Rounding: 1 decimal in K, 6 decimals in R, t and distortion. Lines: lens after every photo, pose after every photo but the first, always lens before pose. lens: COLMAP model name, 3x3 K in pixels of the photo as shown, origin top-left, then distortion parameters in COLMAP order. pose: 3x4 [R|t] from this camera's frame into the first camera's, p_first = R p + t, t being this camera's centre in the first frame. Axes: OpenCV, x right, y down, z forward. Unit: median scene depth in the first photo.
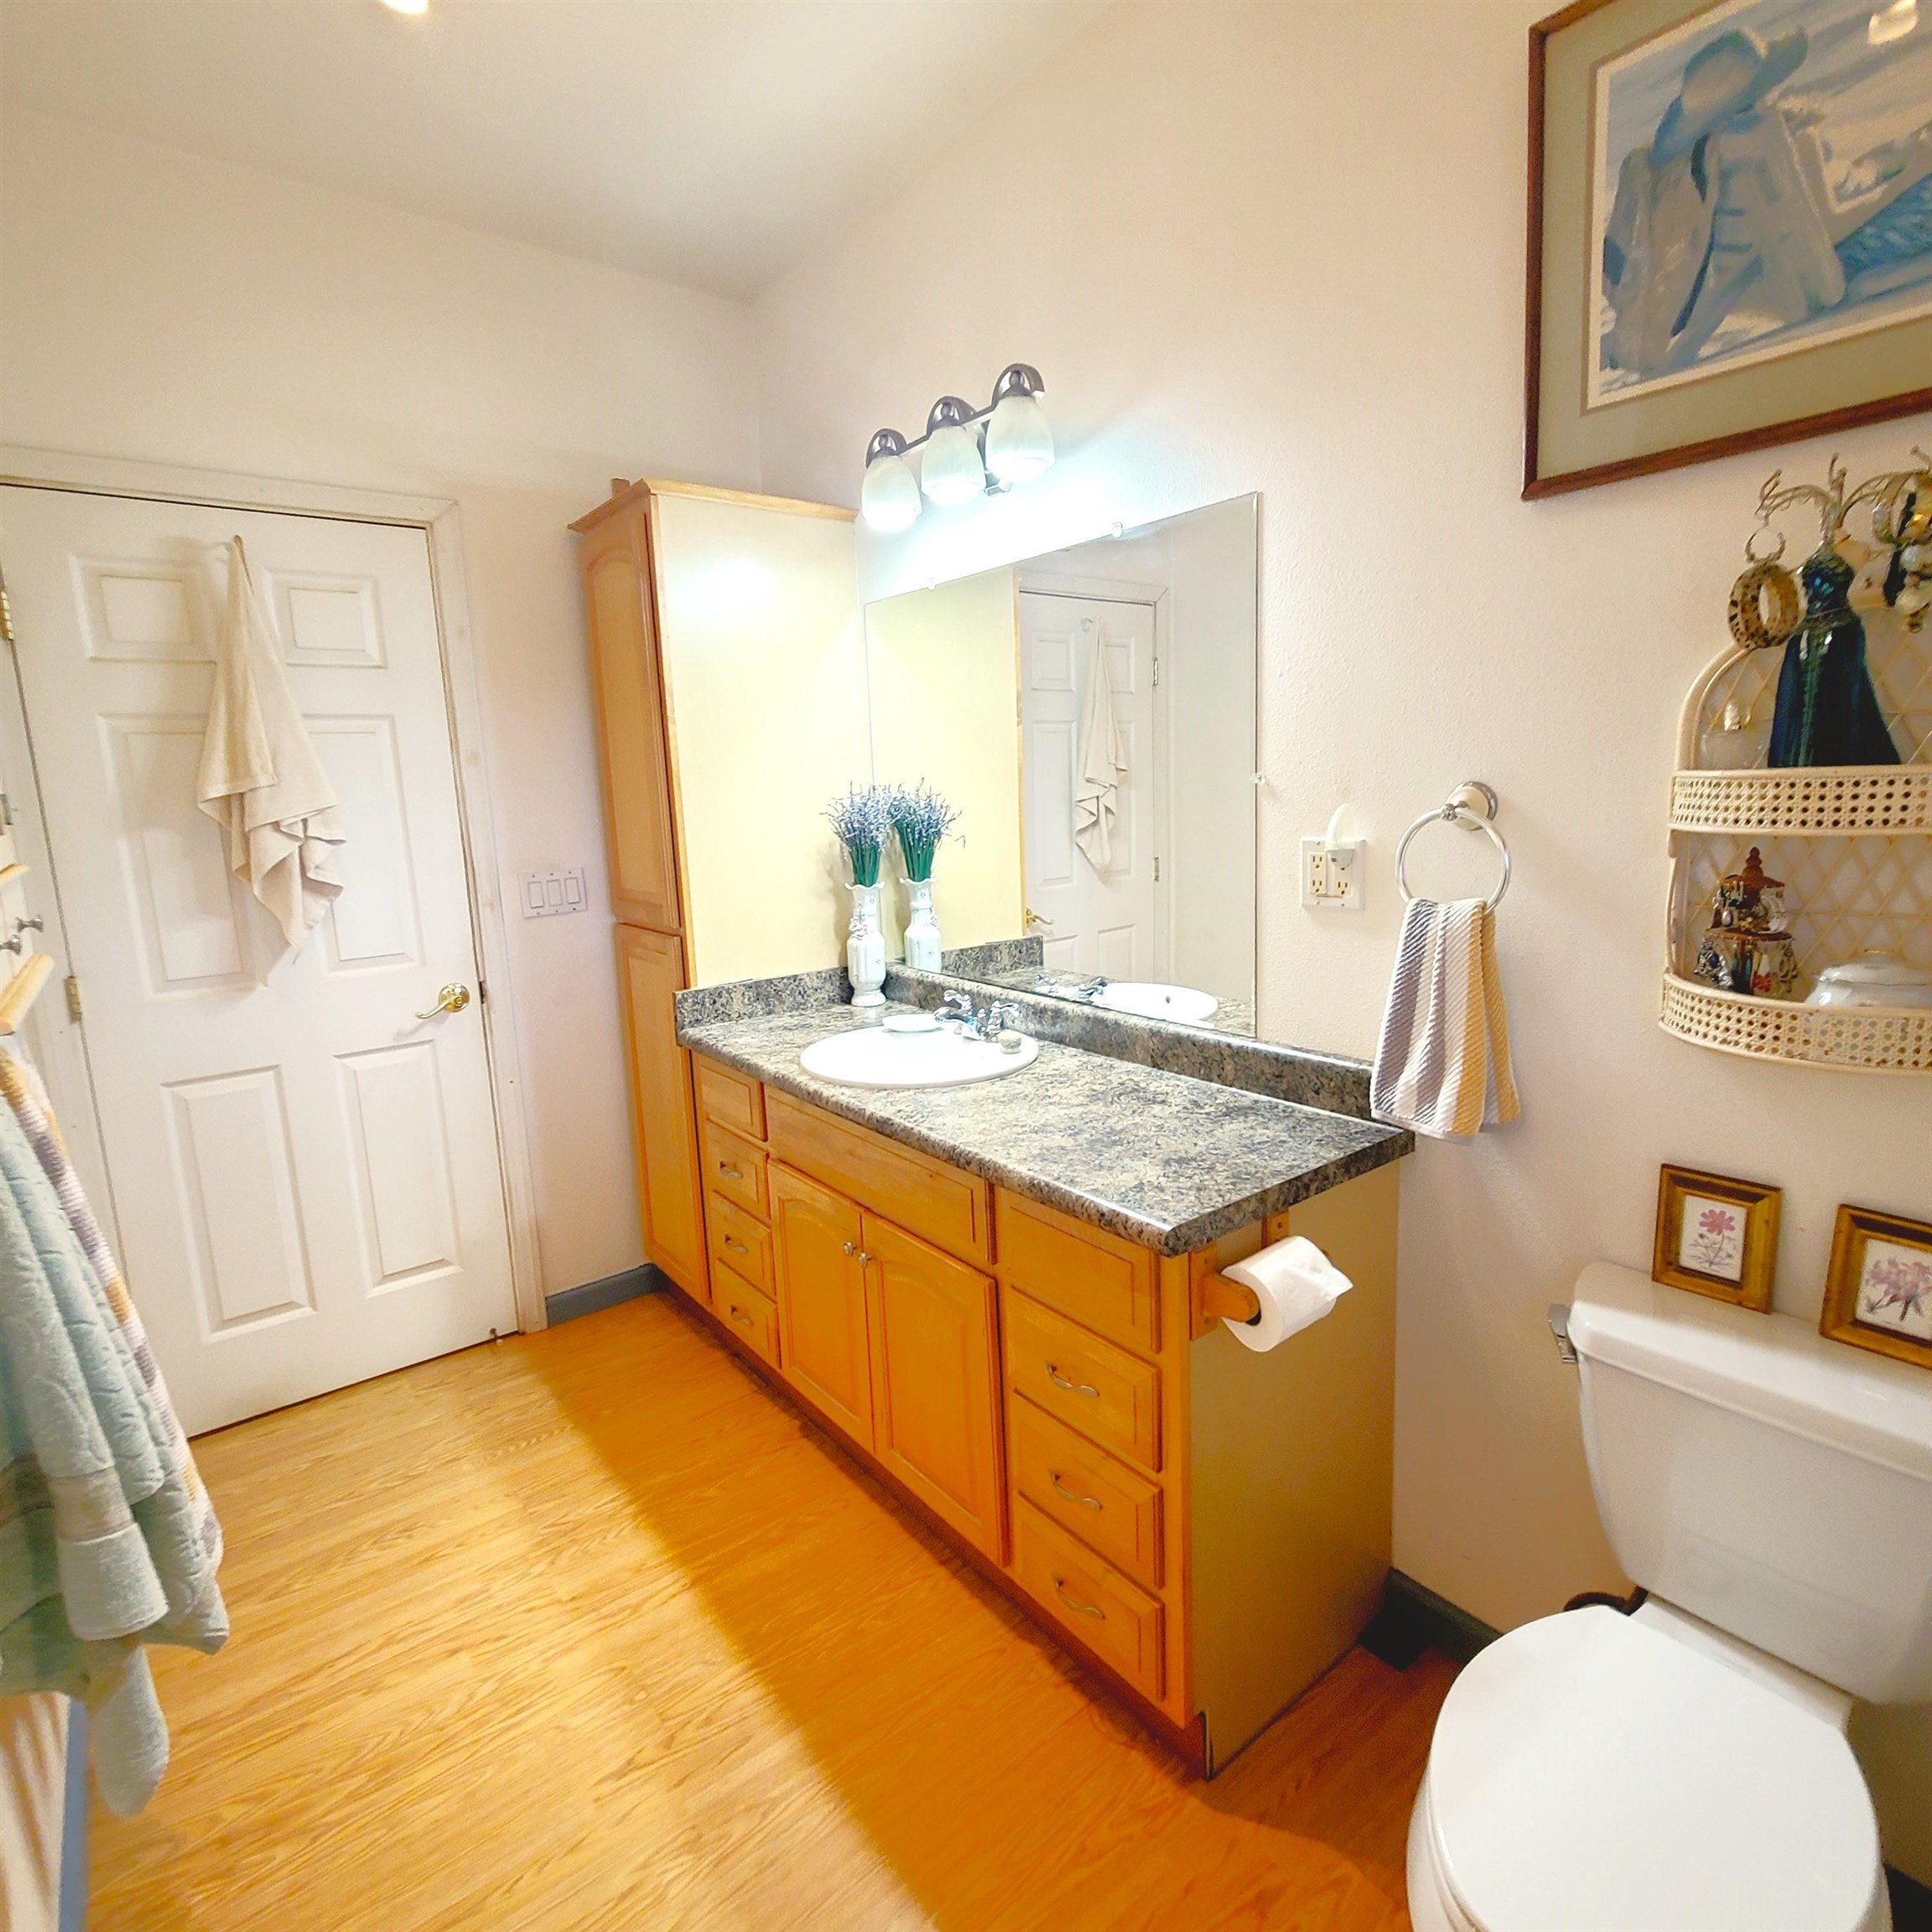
lens RADIAL K [[1053.7, 0, 1001.2], [0, 1053.7, 954.1], [0, 0, 1]] dist [0.000899, 0.000647]
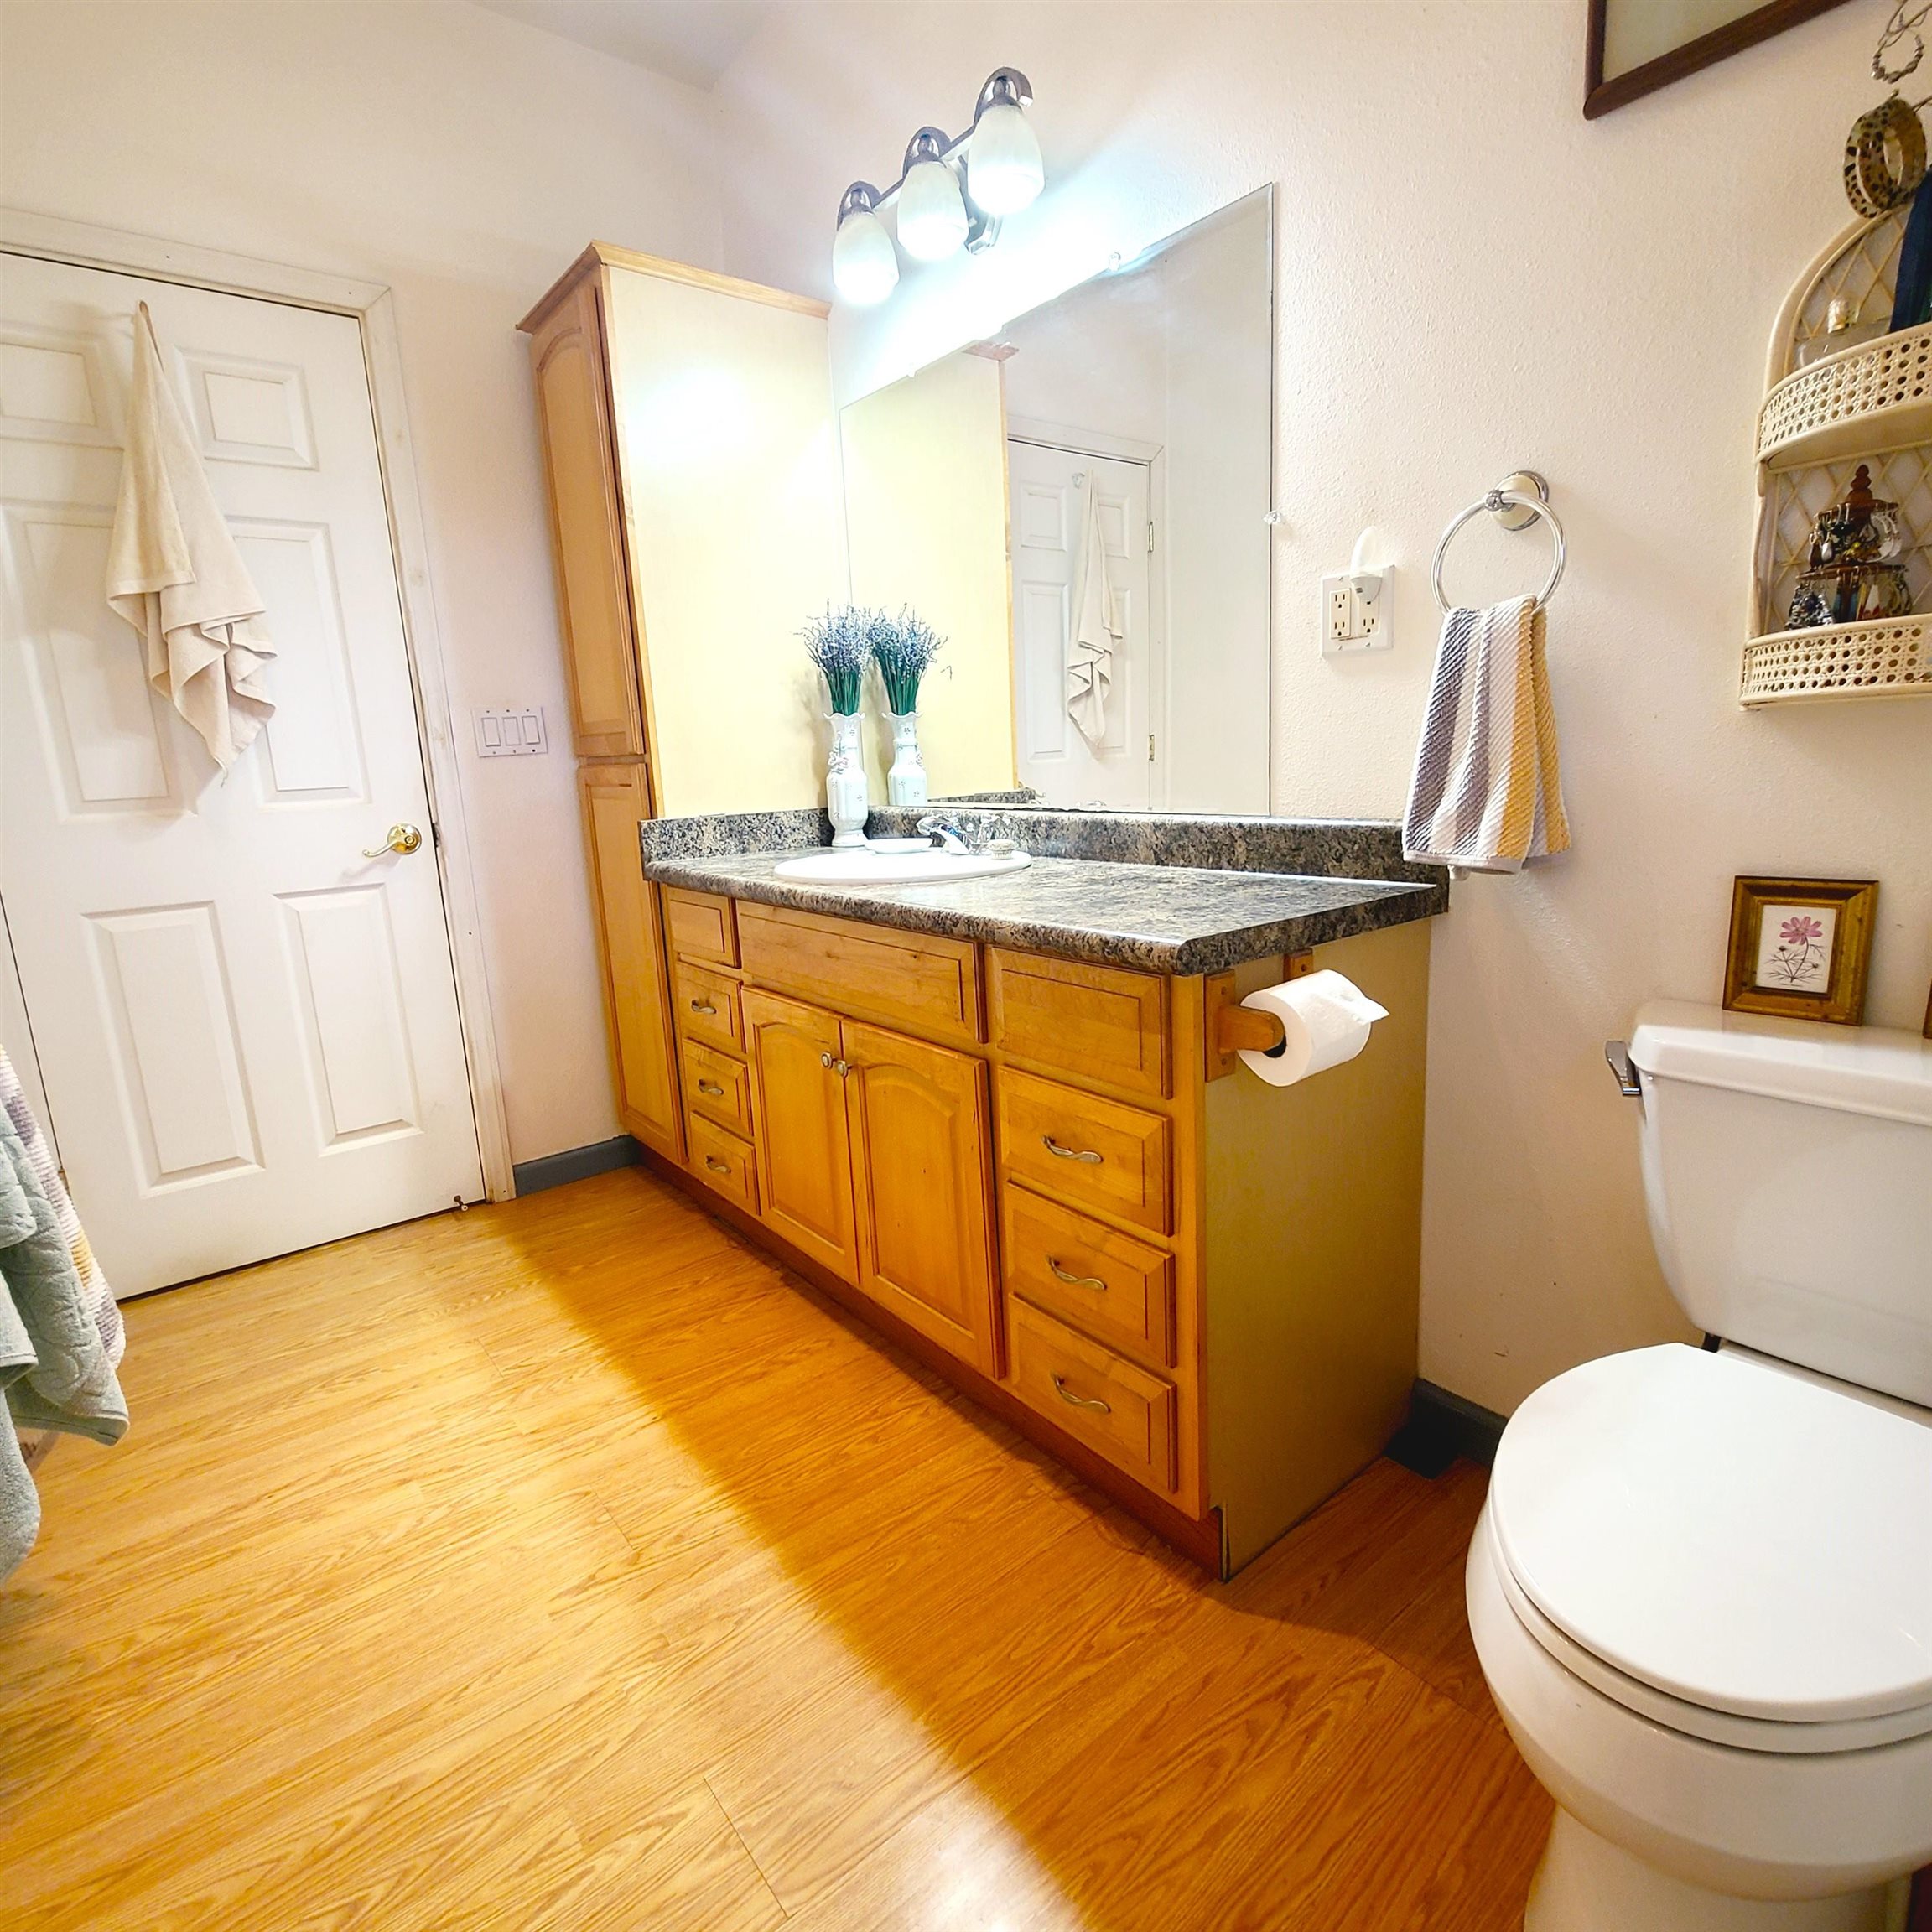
lens RADIAL K [[1054.6, 0, 1002.6], [0, 1054.6, 954.2], [0, 0, 1]] dist [-0.000125, 0.002061]
pose [[0.999914, -0.009833, 0.008677, 0.000903], [0.009553, 0.999447, 0.031852, 0.176626], [-0.008985, -0.031766, 0.999455, 0.088559]]
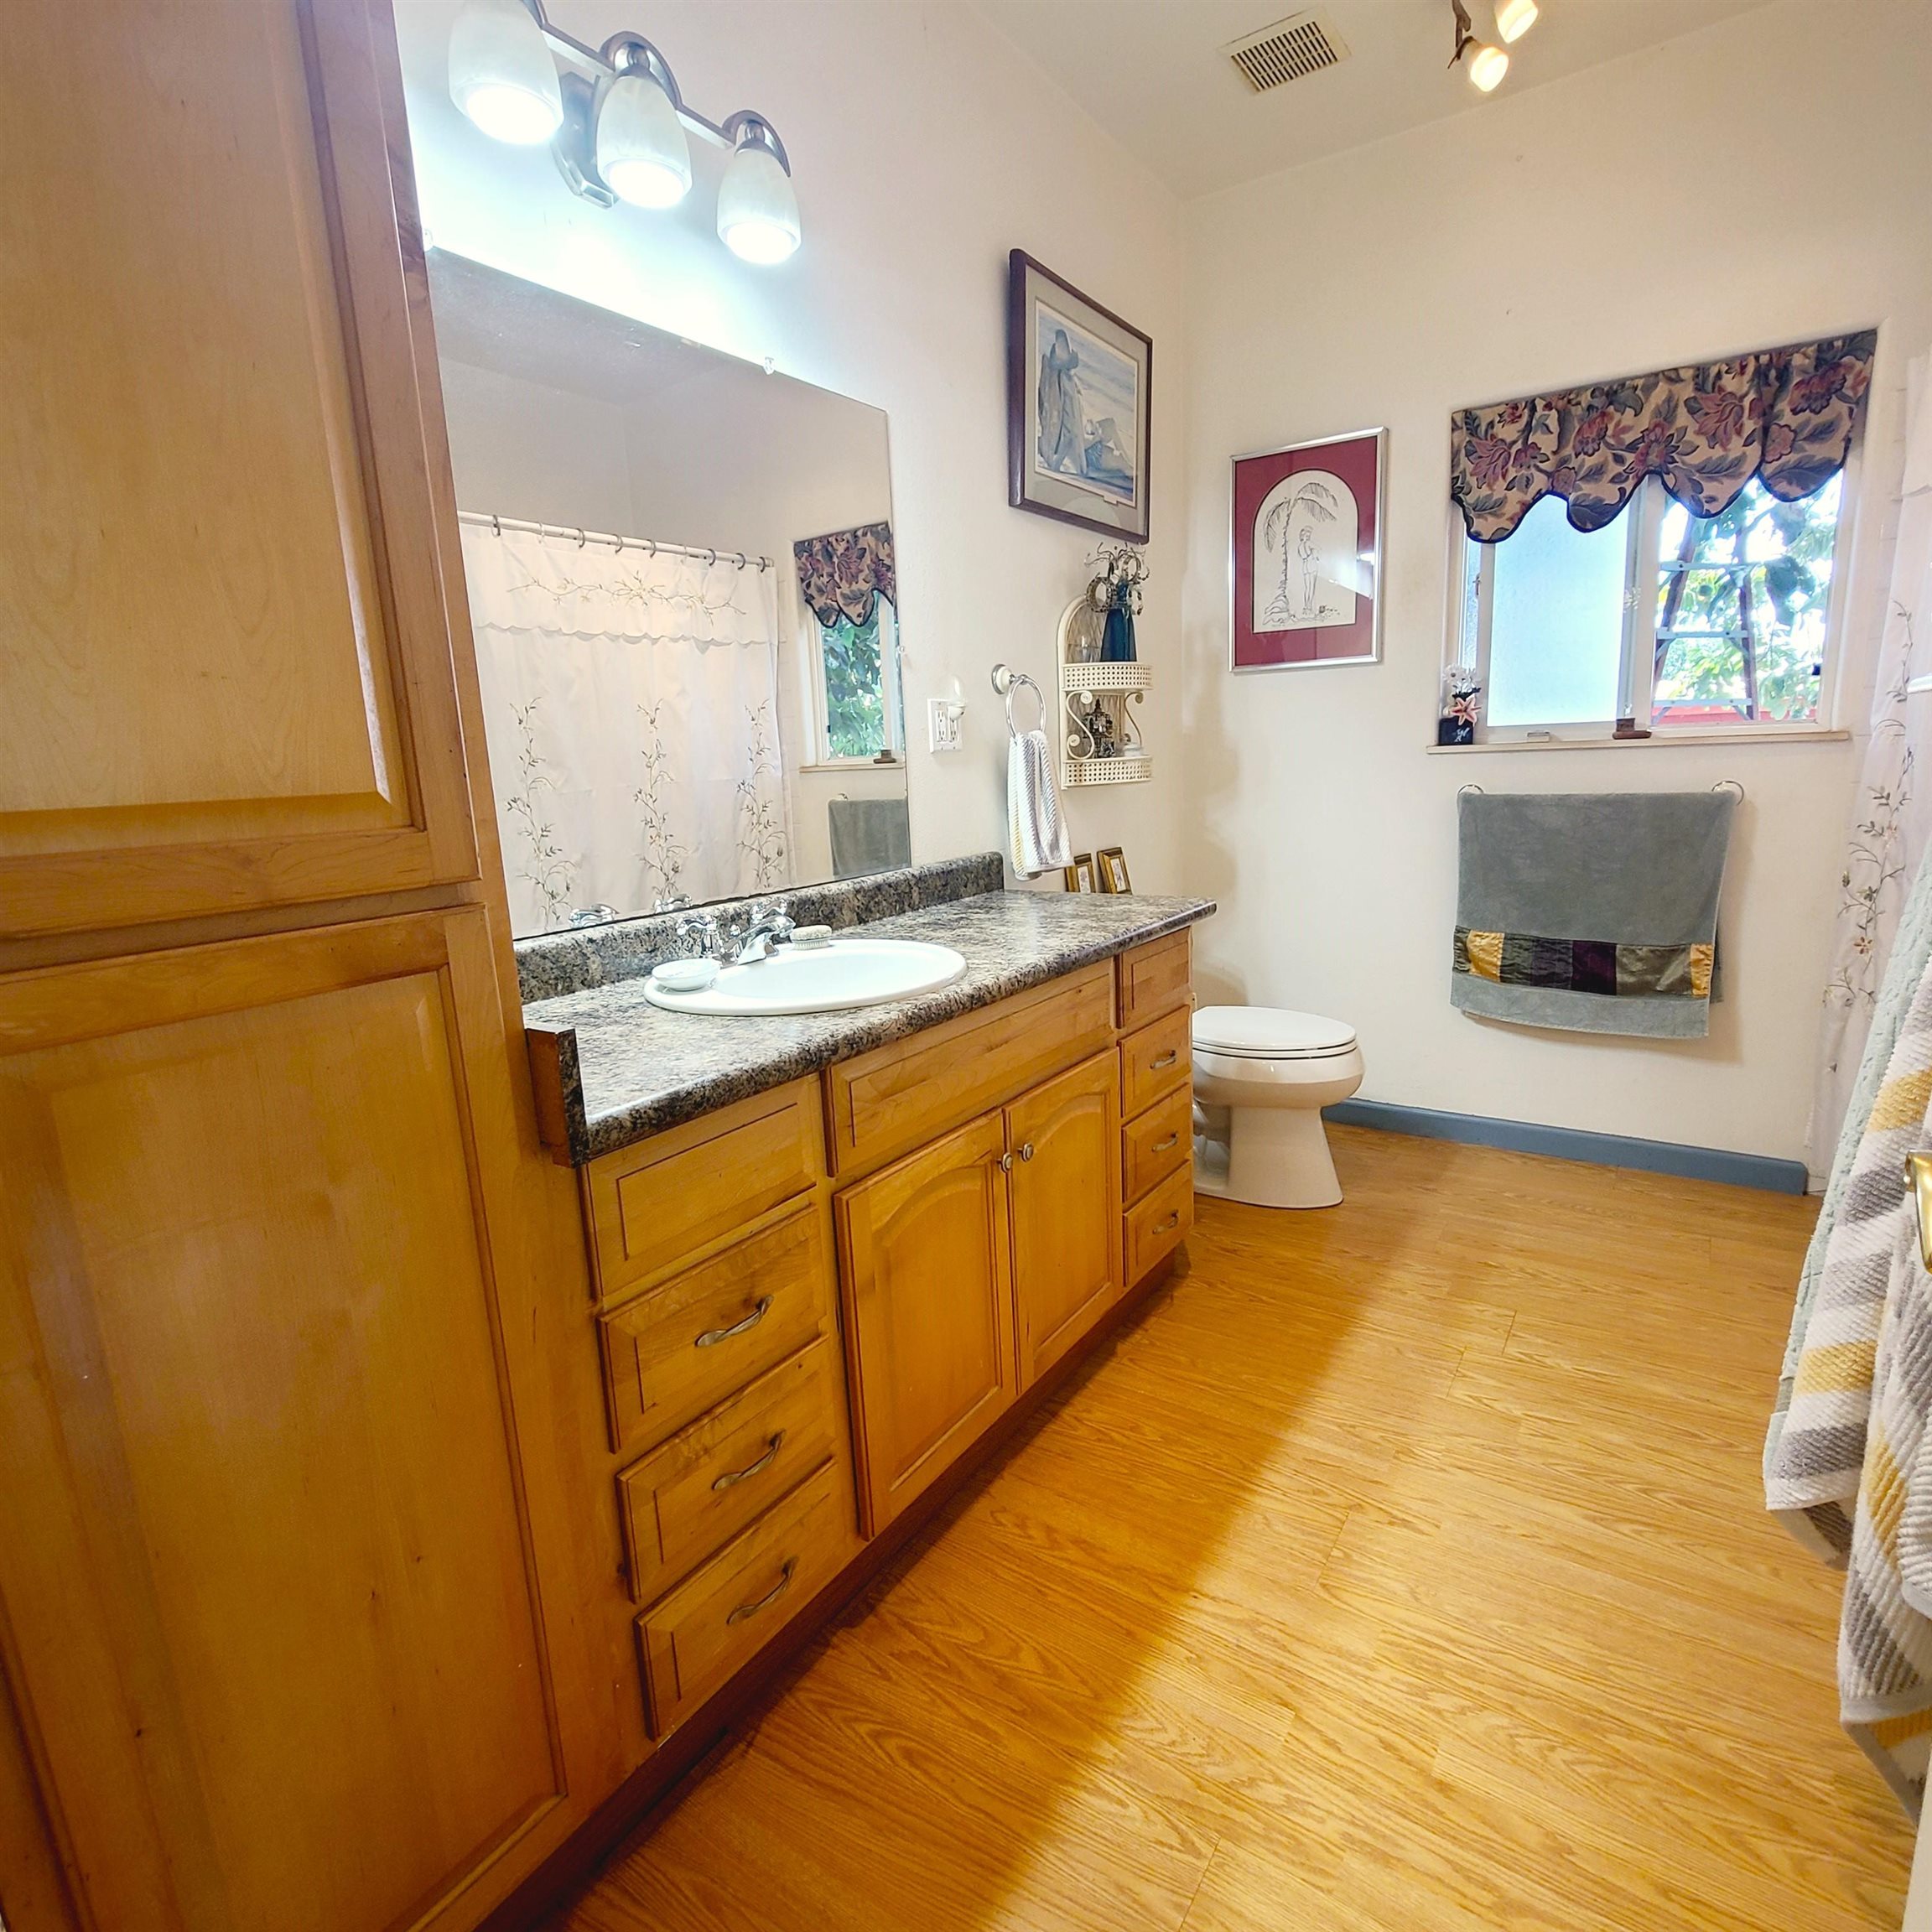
lens RADIAL K [[1053.7, 0, 1001.2], [0, 1053.7, 954.1], [0, 0, 1]] dist [0.000899, 0.000647]
pose [[-0.296318, -0.133770, 0.945675, -1.006733], [0.210294, 0.956705, 0.201224, -0.050327], [-0.931650, 0.258496, -0.255358, 1.301845]]
